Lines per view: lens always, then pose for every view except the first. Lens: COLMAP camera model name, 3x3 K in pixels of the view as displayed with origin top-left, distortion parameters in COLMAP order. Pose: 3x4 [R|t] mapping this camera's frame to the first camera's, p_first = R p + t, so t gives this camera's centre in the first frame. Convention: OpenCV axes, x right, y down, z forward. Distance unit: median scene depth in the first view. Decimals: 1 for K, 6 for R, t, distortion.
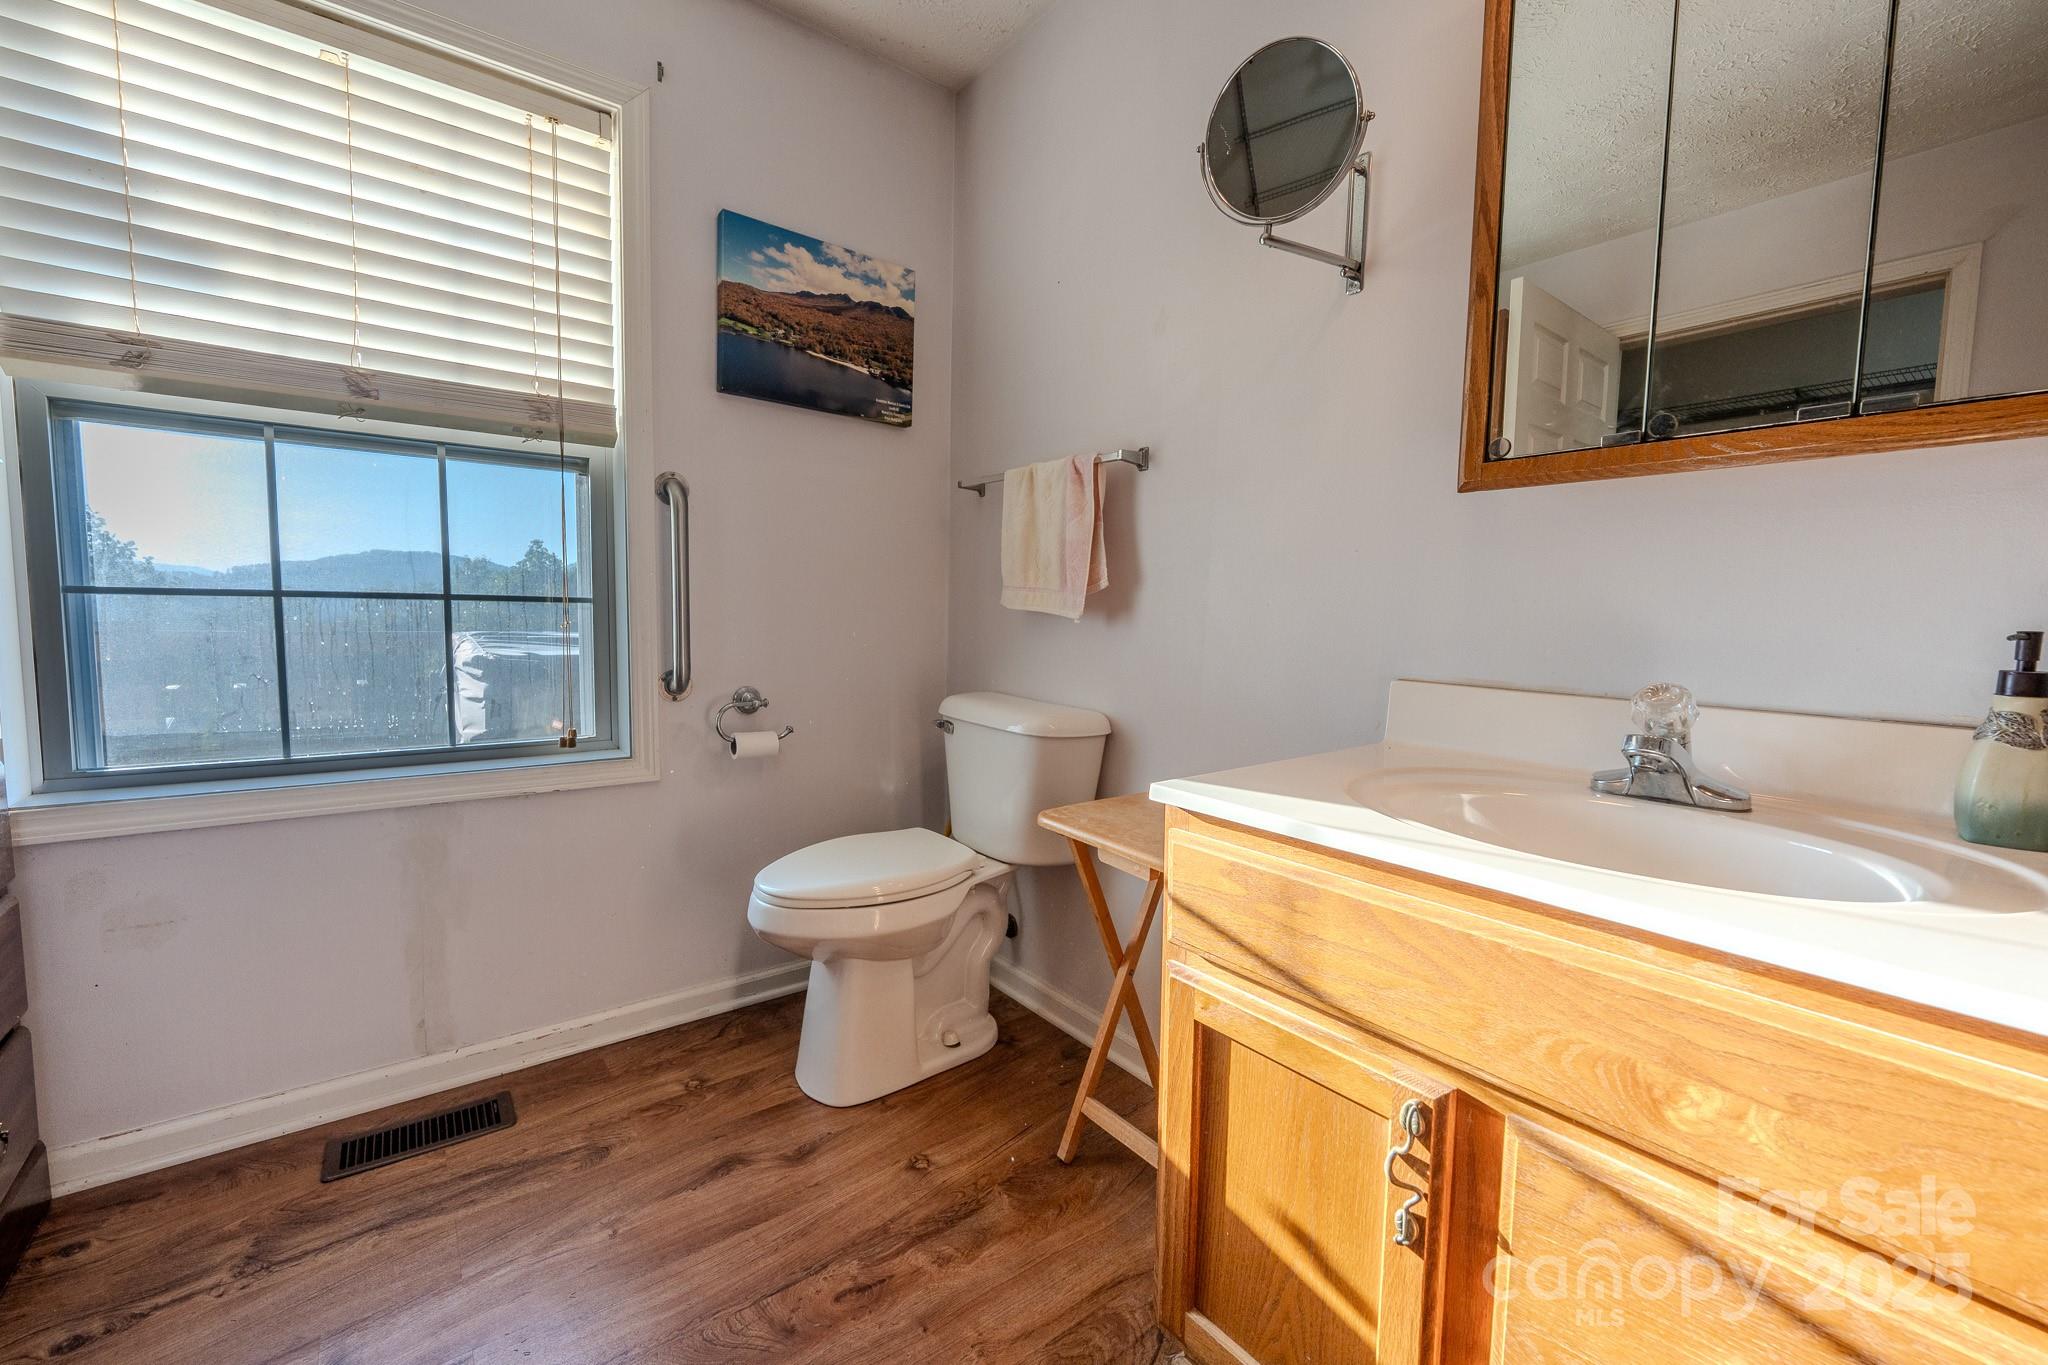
lens RADIAL K [[829.0, 0, 1026.9], [0, 829.0, 677.6], [0, 0, 1]] dist [0.002287, -0.001285]
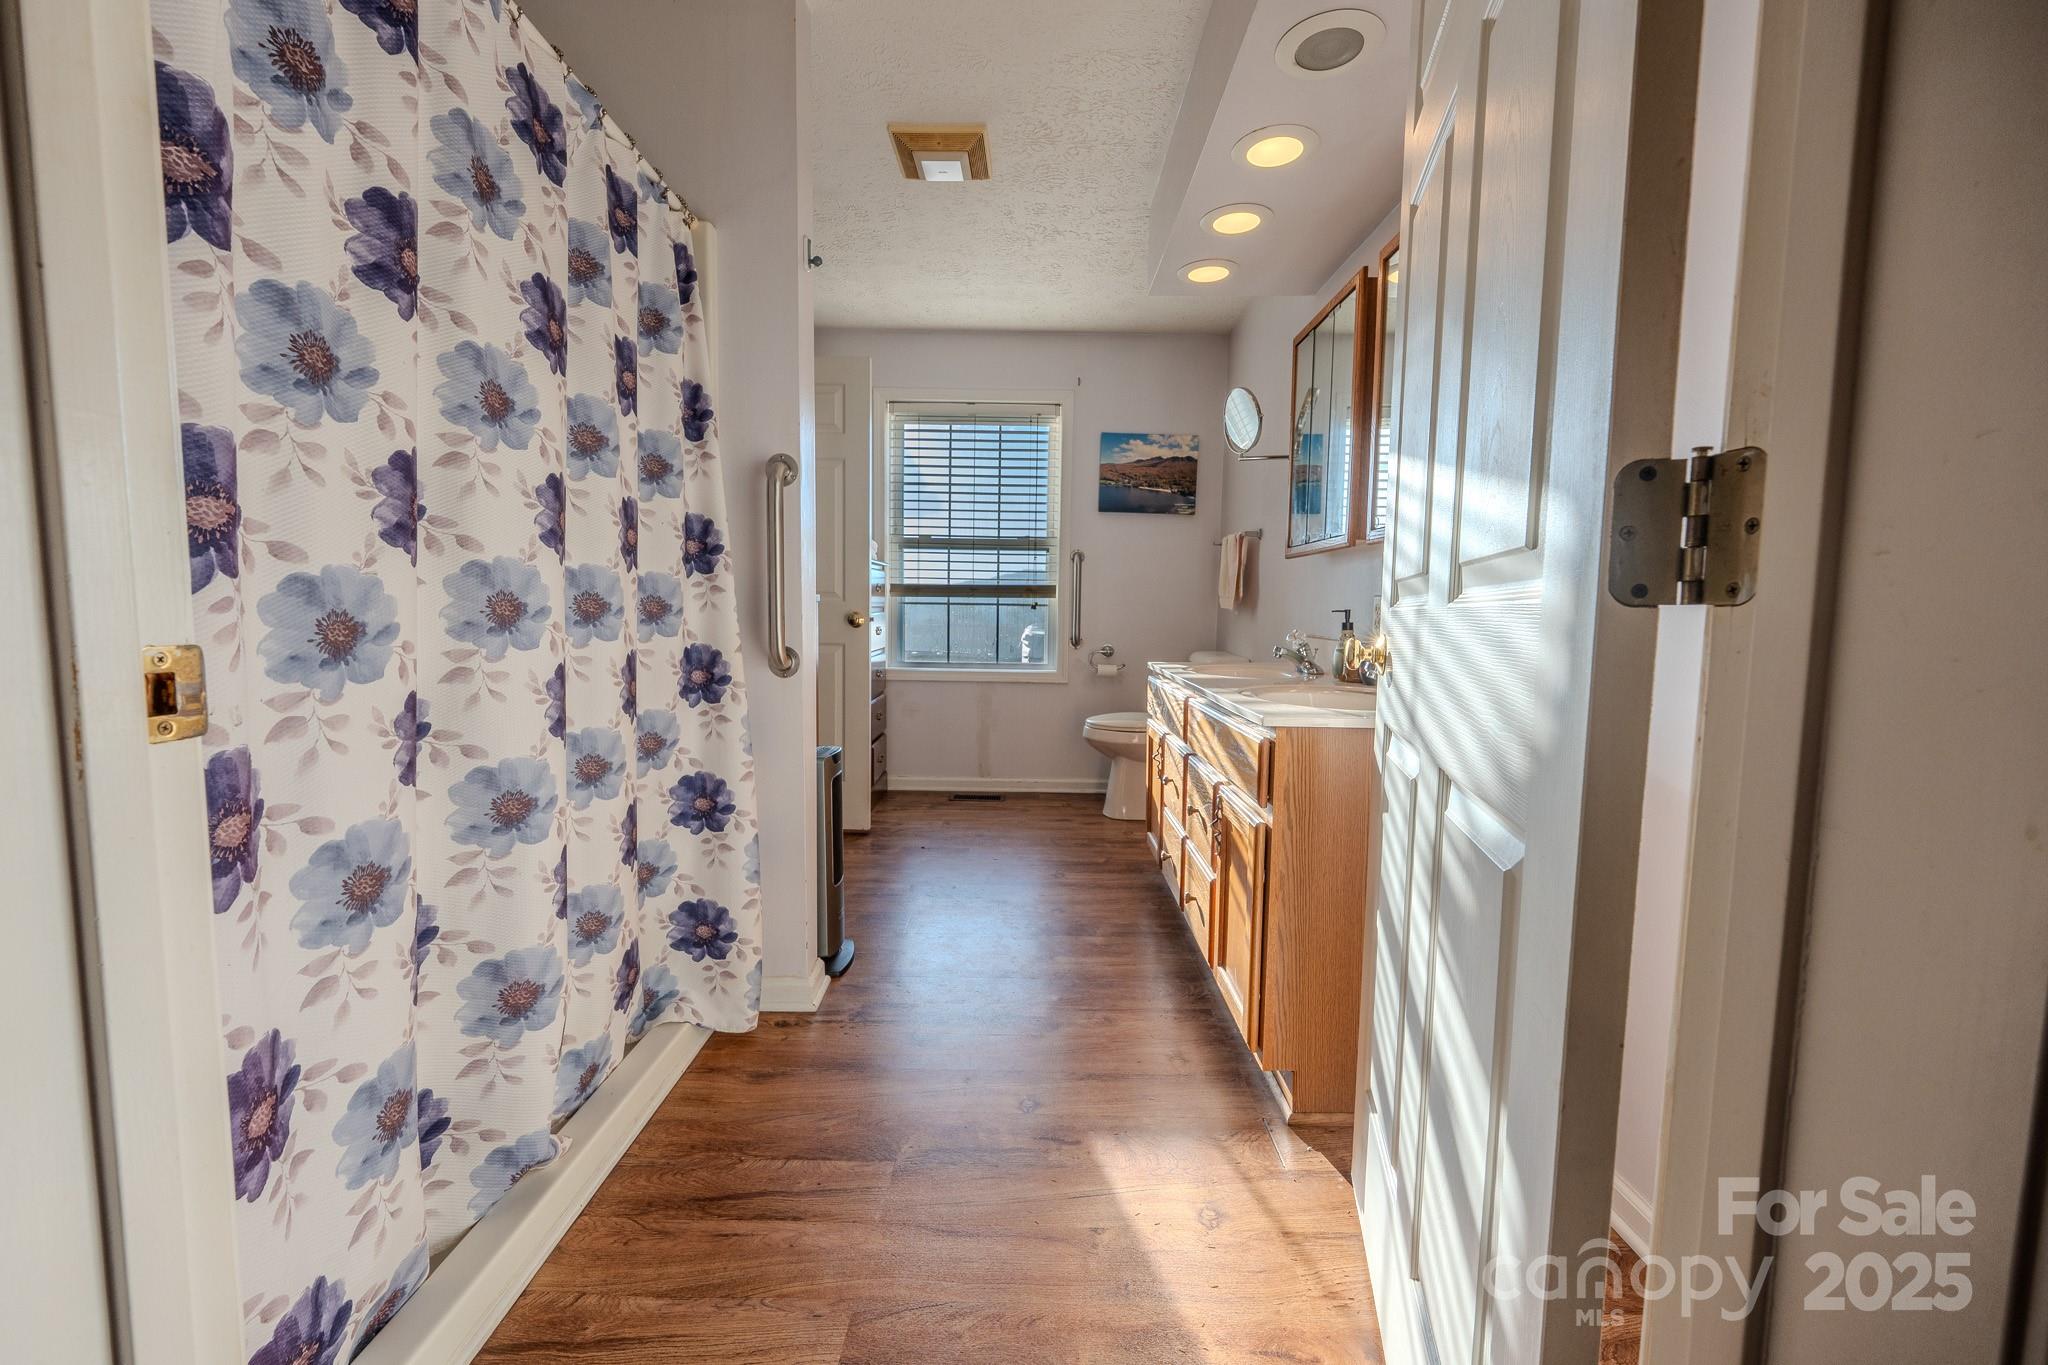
lens RADIAL K [[829.0, 0, 1023.5], [0, 829.0, 684.4], [0, 0, 1]] dist [0.002287, -0.001285]
pose [[0.786106, 0.047799, -0.616240, 0.850264], [-0.049348, 0.998676, 0.014512, 0.097449], [0.616118, 0.019002, 0.787425, -0.862721]]
